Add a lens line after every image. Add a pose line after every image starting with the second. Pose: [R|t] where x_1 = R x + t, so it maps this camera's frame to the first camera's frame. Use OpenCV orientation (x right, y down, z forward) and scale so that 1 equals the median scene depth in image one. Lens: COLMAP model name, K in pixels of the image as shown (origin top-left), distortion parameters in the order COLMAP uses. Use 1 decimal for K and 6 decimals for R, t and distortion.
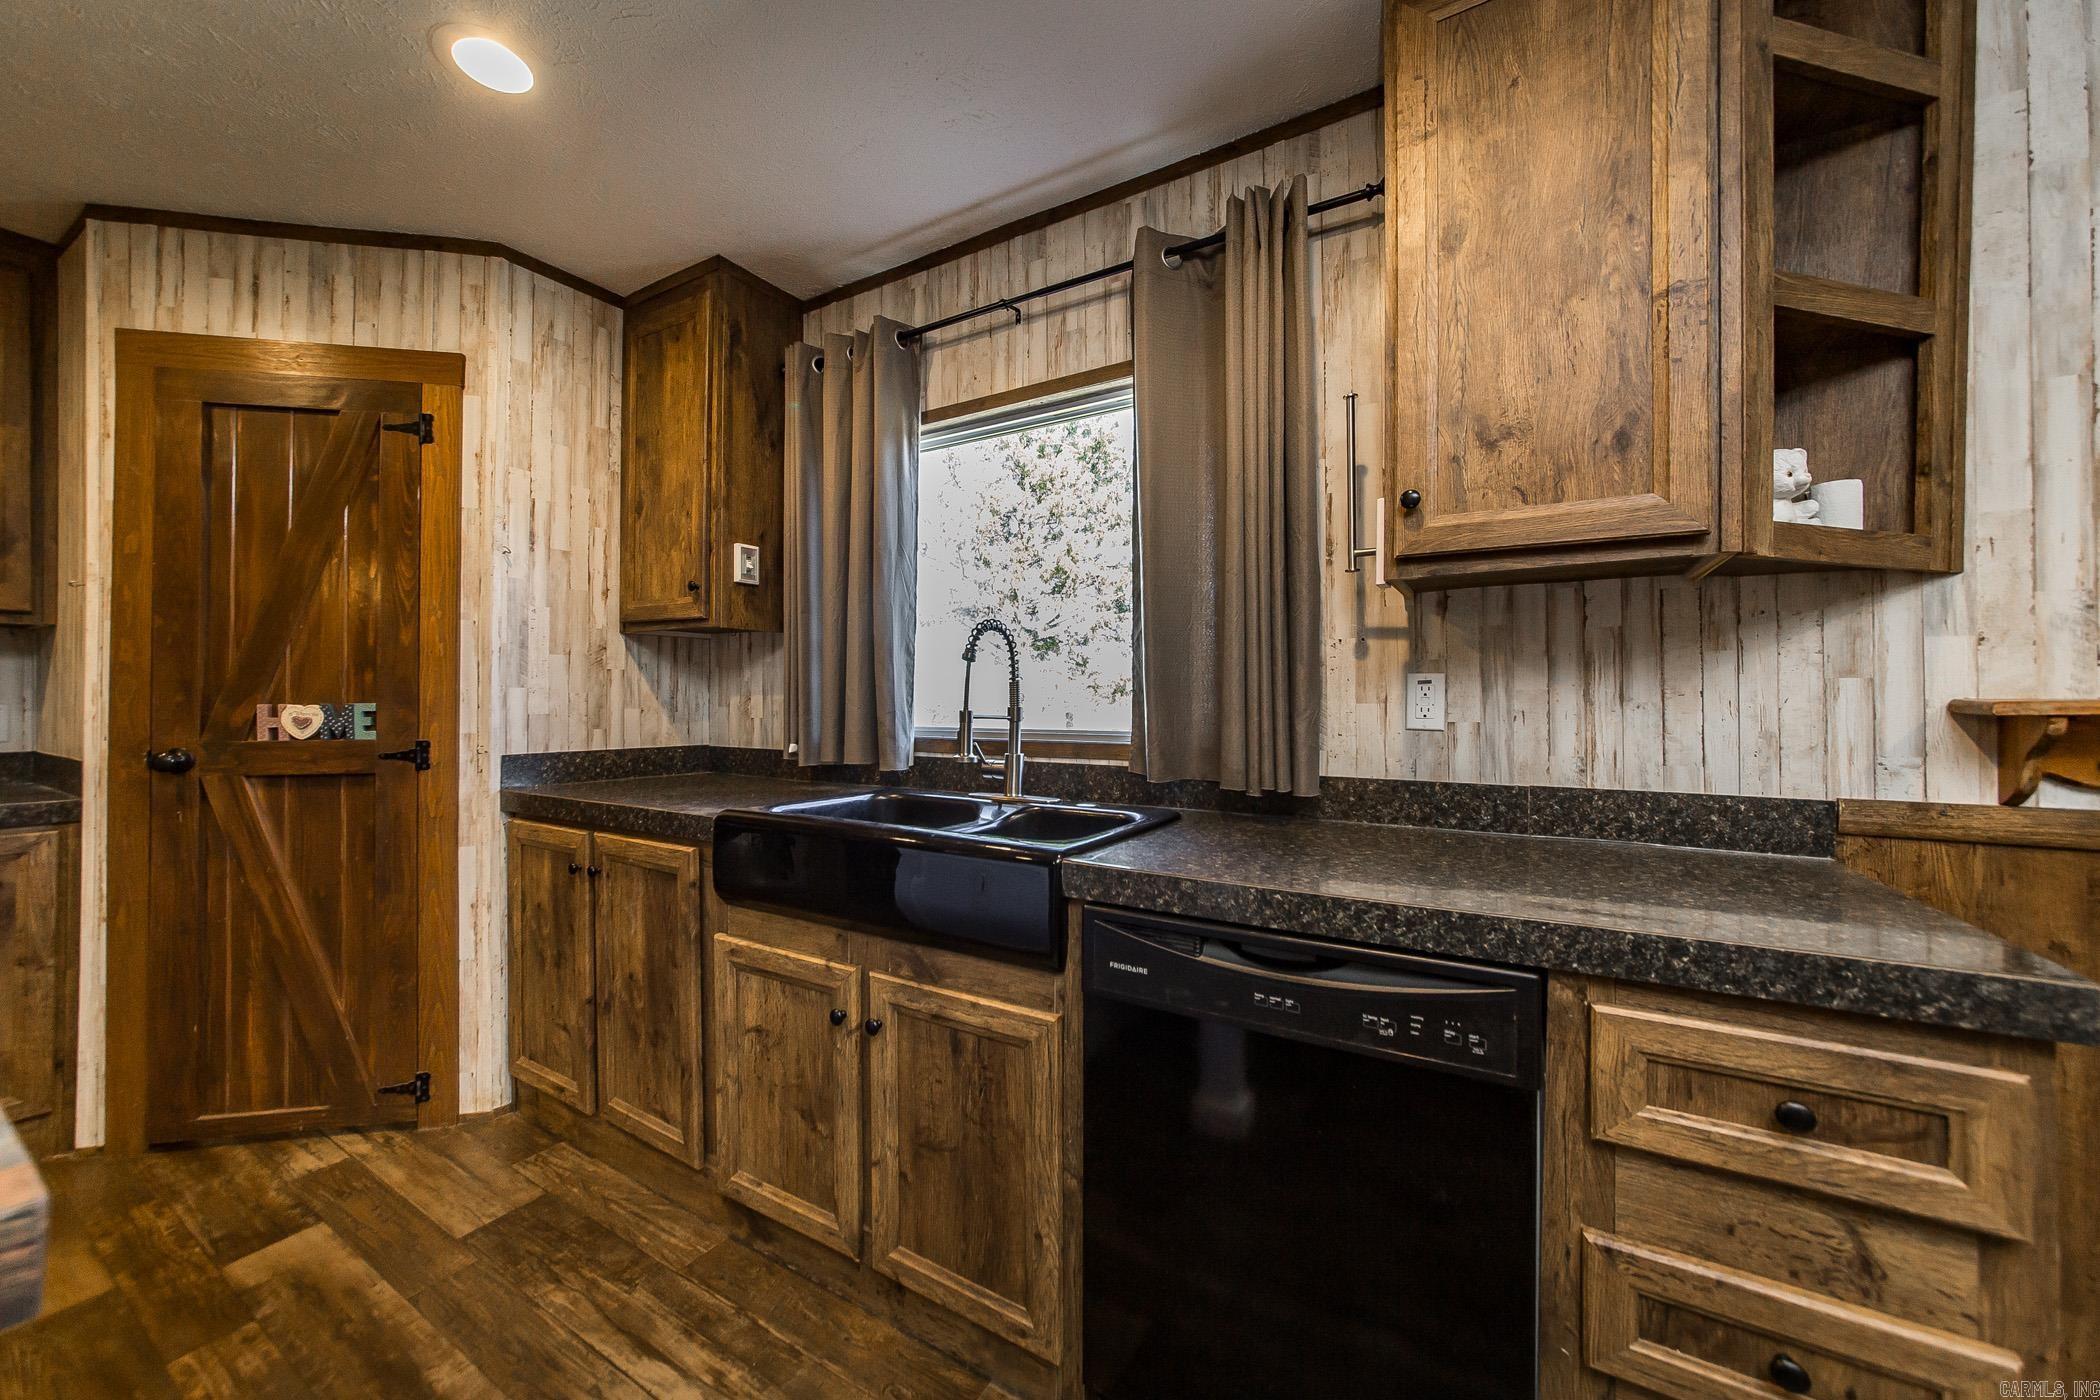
lens RADIAL K [[776.7, 0, 1037.1], [0, 776.7, 690.4], [0, 0, 1]] dist [-0.018220, 0.005193]
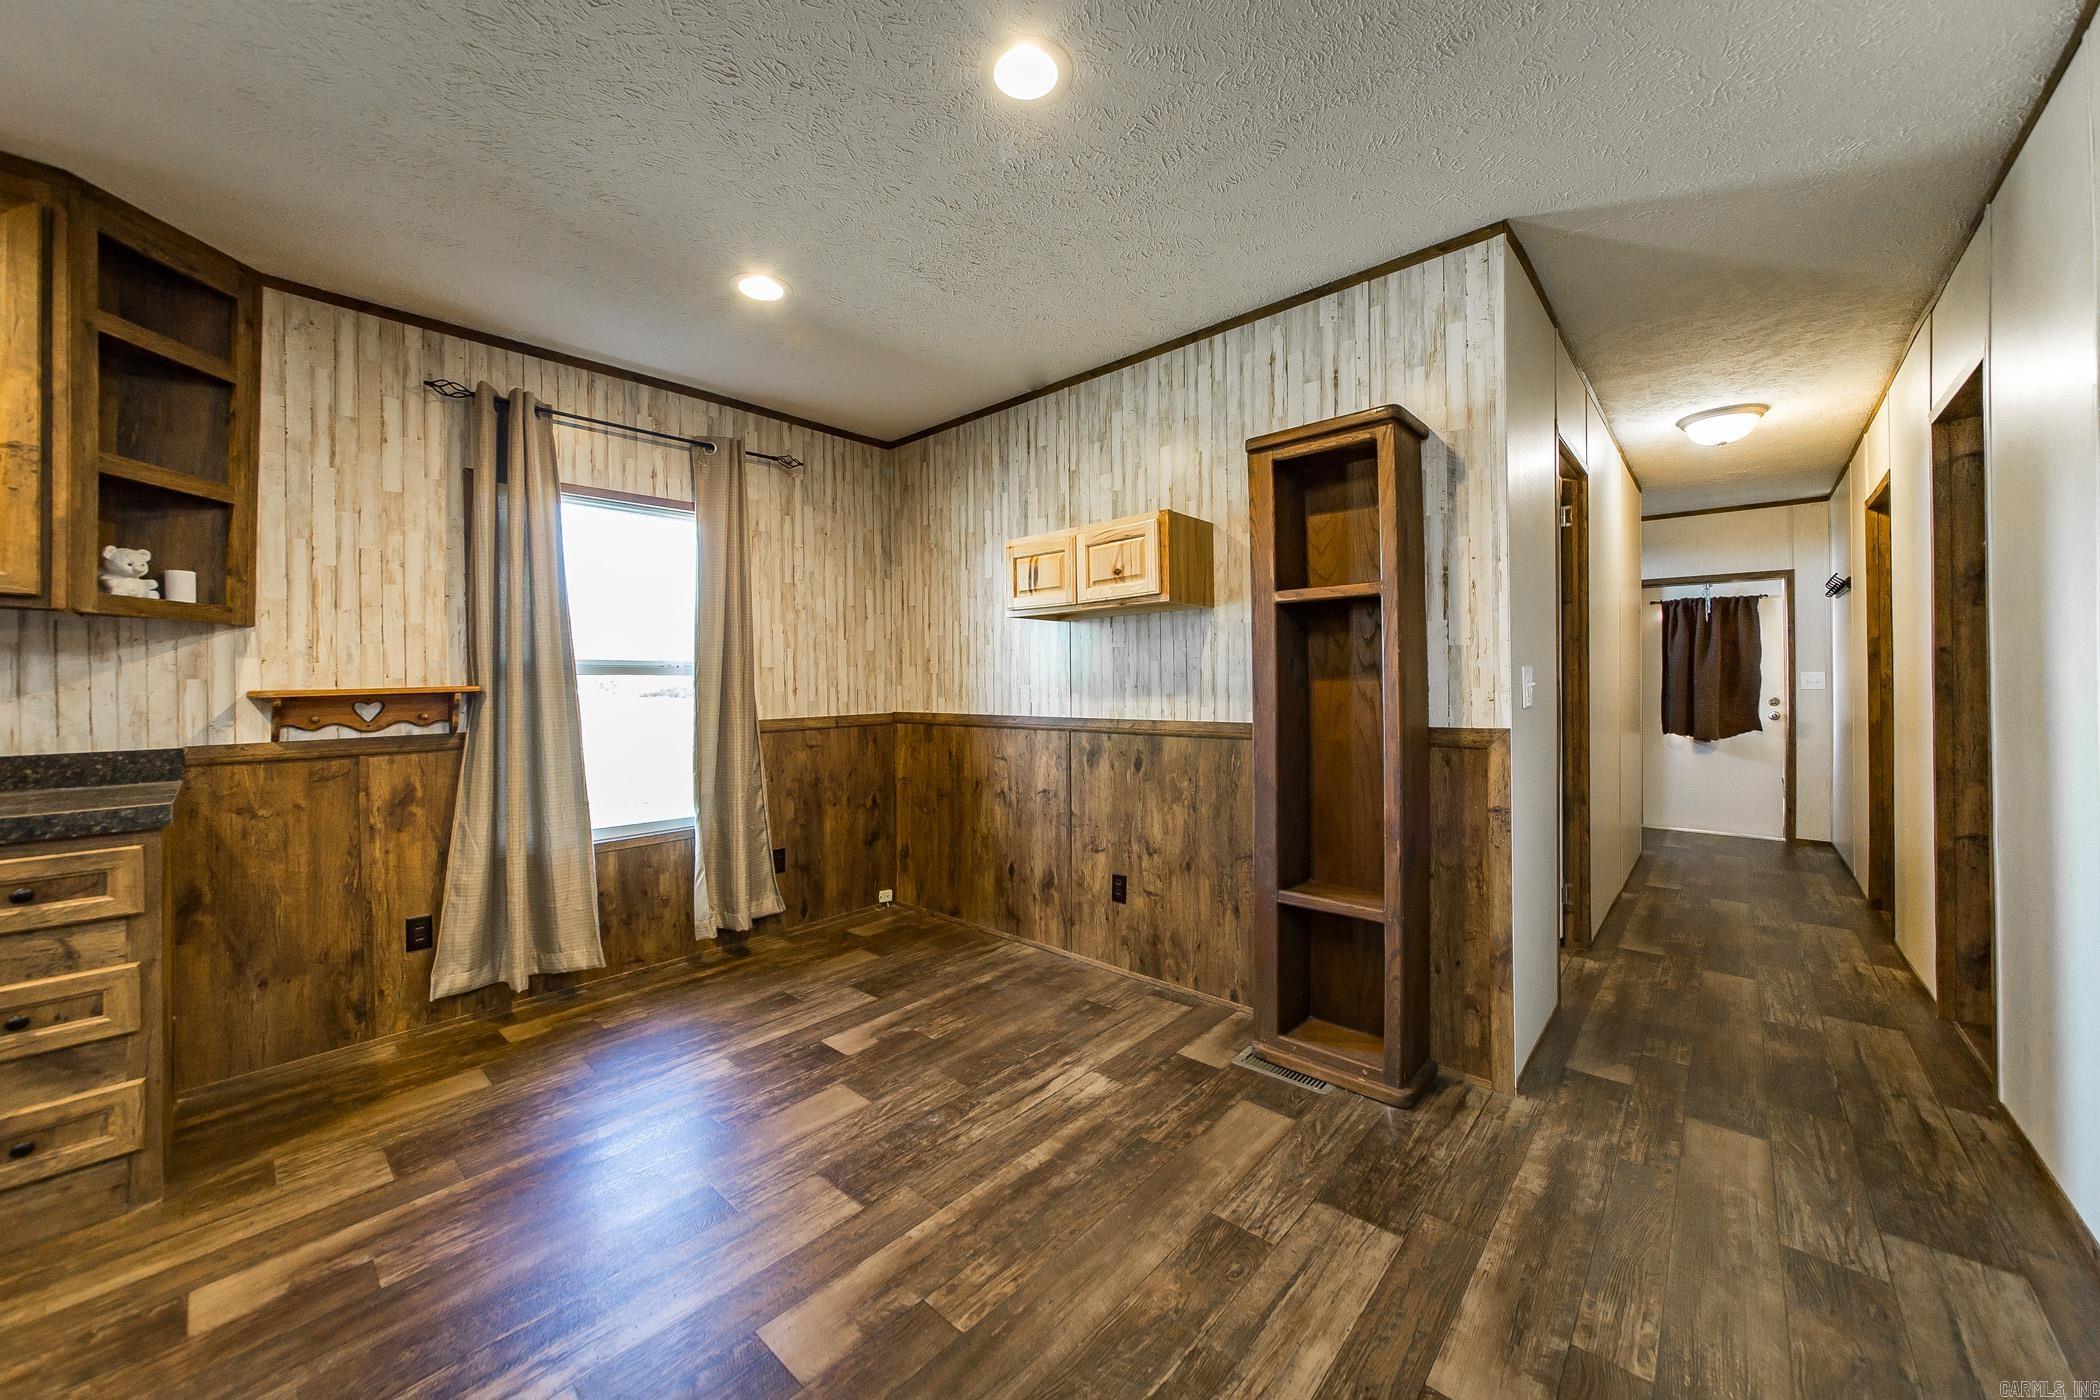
lens RADIAL K [[760.0, 0, 1055.3], [0, 760.0, 678.9], [0, 0, 1]] dist [-0.016585, 0.005681]
pose [[0.181969, 0.001135, 0.983304, -0.191537], [0.000768, 0.999999, -0.001296, -0.008302], [-0.983304, 0.000991, 0.181968, -0.817954]]
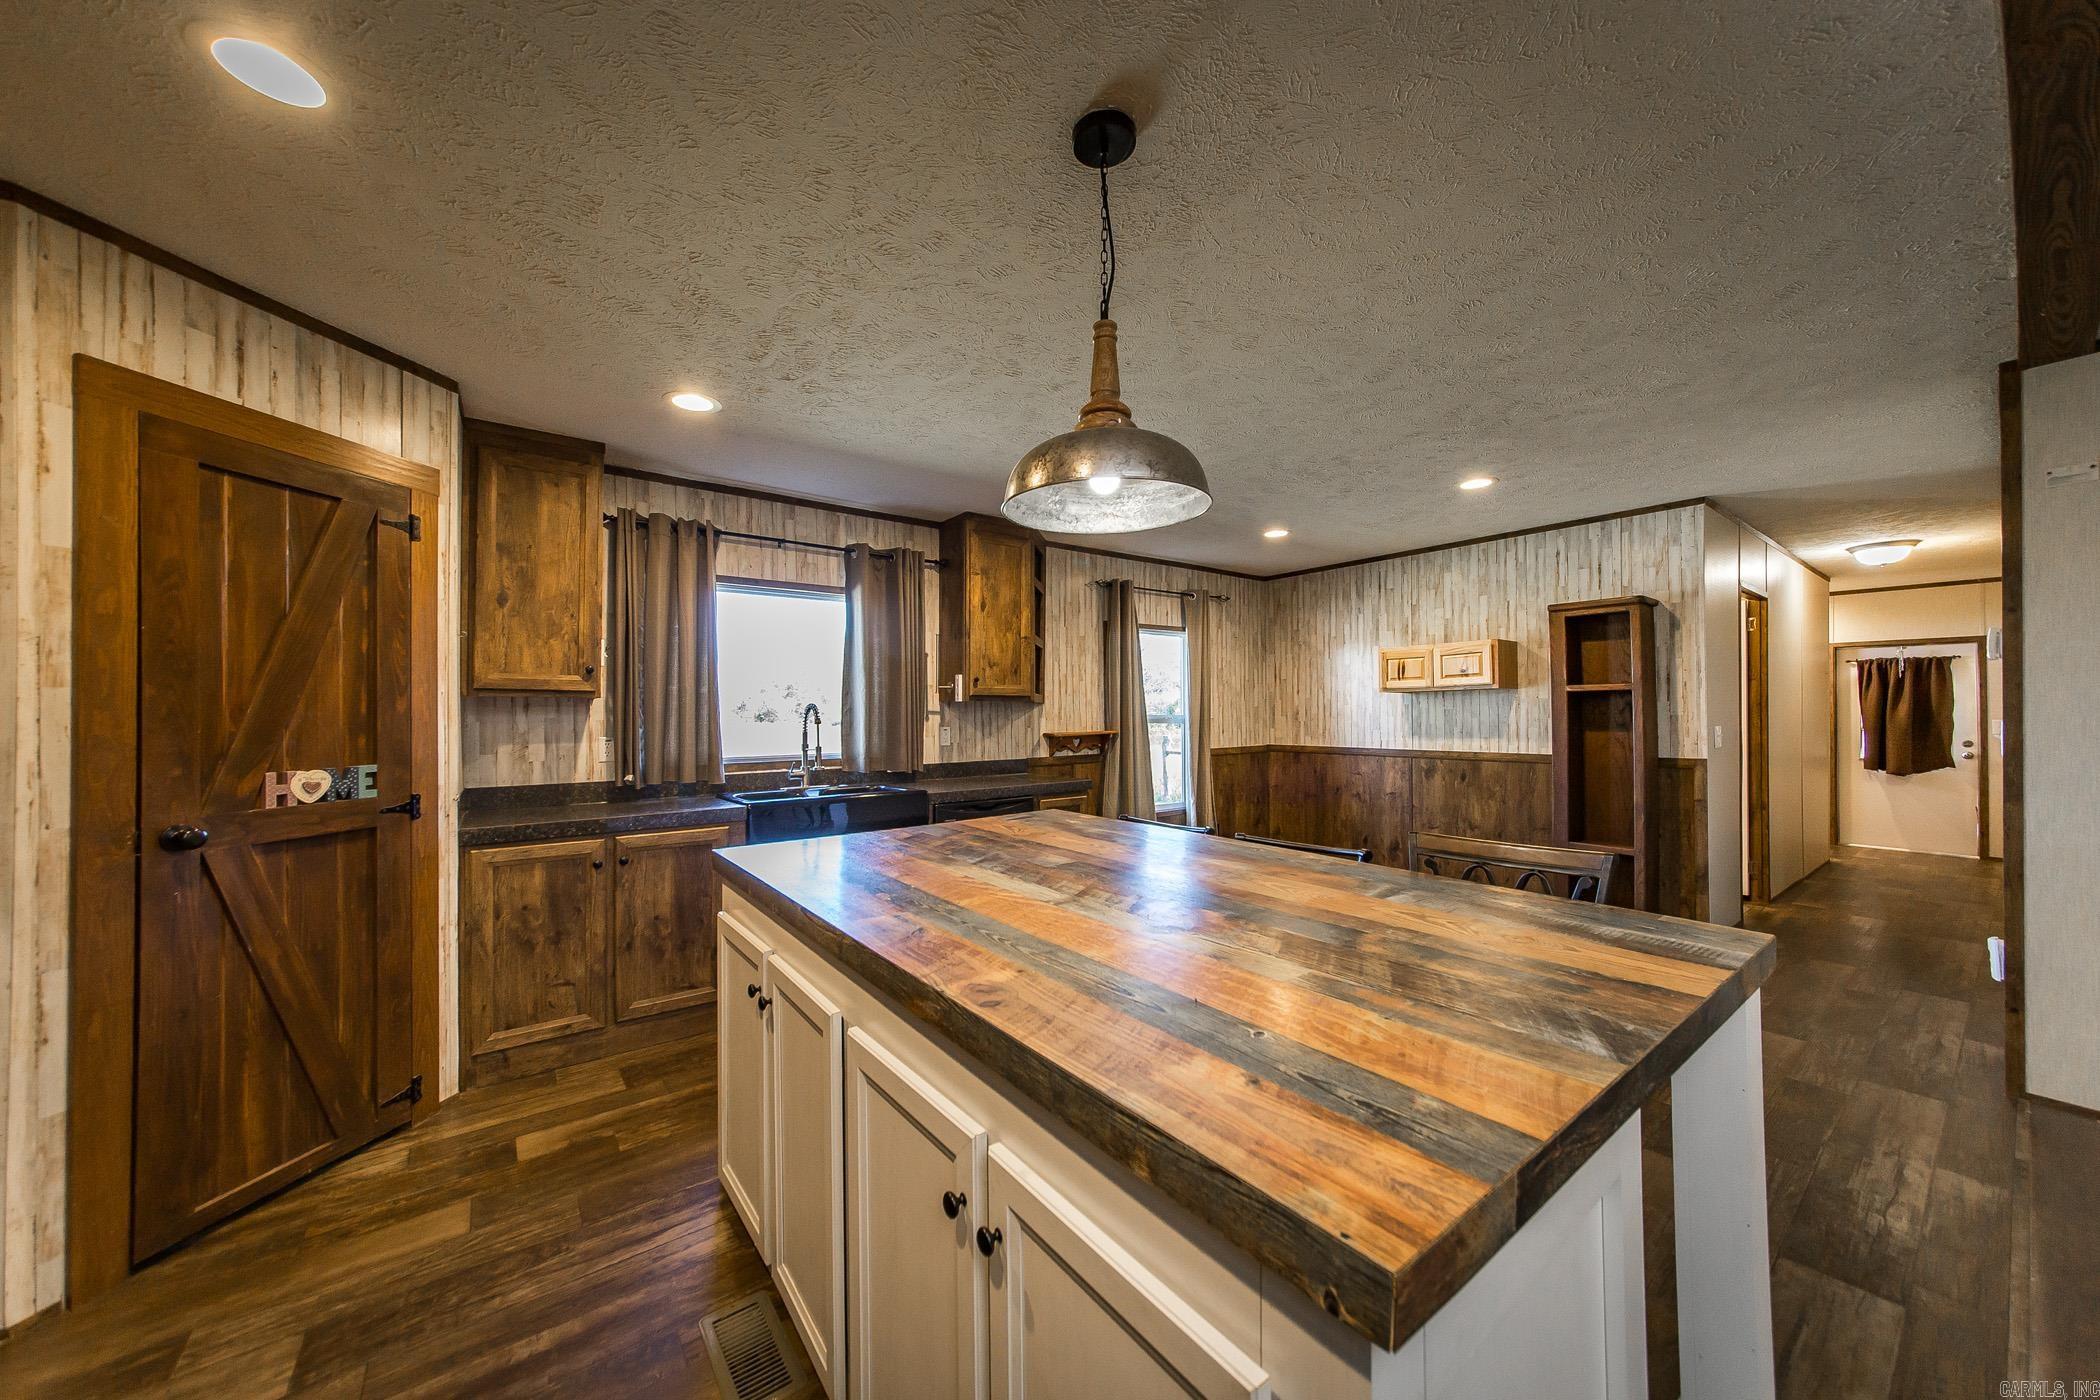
lens RADIAL K [[747.1, 0, 1052.7], [0, 747.1, 705.3], [0, 0, 1]] dist [-0.000812, -0.000036]
pose [[0.367990, 0.007269, 0.929801, -1.578194], [-0.001315, 0.999973, -0.007298, -0.066905], [-0.929829, 0.001463, 0.367989, -0.343792]]
